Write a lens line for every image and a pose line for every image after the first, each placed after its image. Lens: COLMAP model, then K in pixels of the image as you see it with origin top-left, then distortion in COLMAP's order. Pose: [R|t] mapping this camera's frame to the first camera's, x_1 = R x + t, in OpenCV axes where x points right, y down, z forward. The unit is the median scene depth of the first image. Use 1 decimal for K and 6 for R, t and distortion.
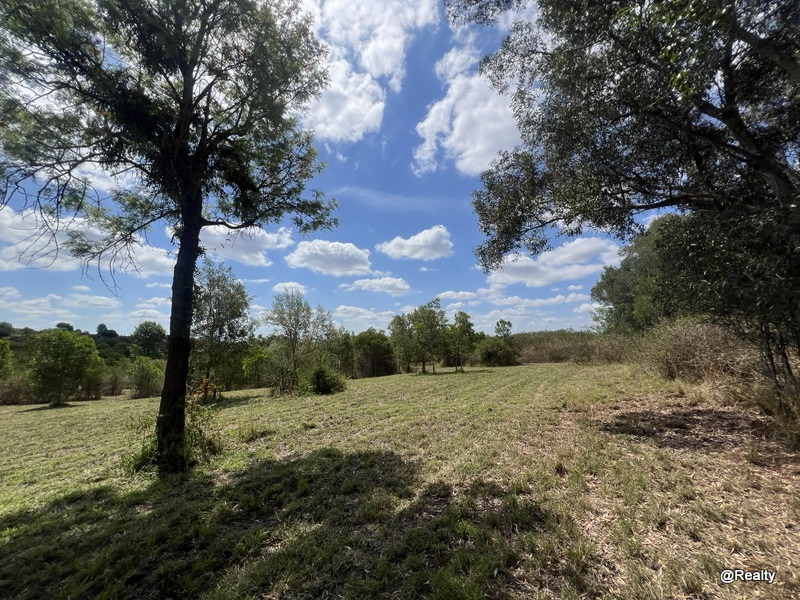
lens RADIAL K [[323.0, 0, 403.1], [0, 323.0, 297.8], [0, 0, 1]] dist [0.003482, 0.000723]
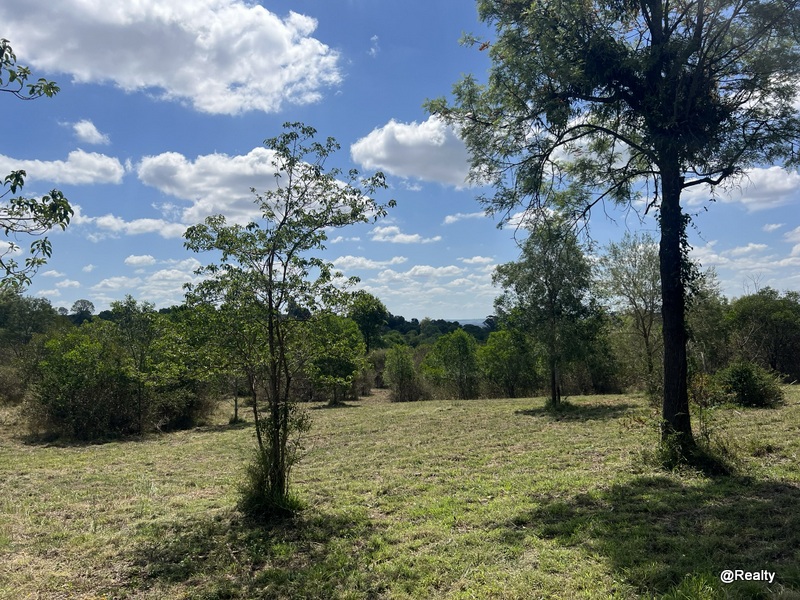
lens RADIAL K [[607.2, 0, 399.5], [0, 607.2, 303.7], [0, 0, 1]] dist [0.056264, -0.057805]
pose [[0.839377, -0.038428, -0.542190, -0.321592], [0.099559, 0.991492, 0.083857, -0.106630], [0.534354, -0.124367, 0.836061, -0.541842]]
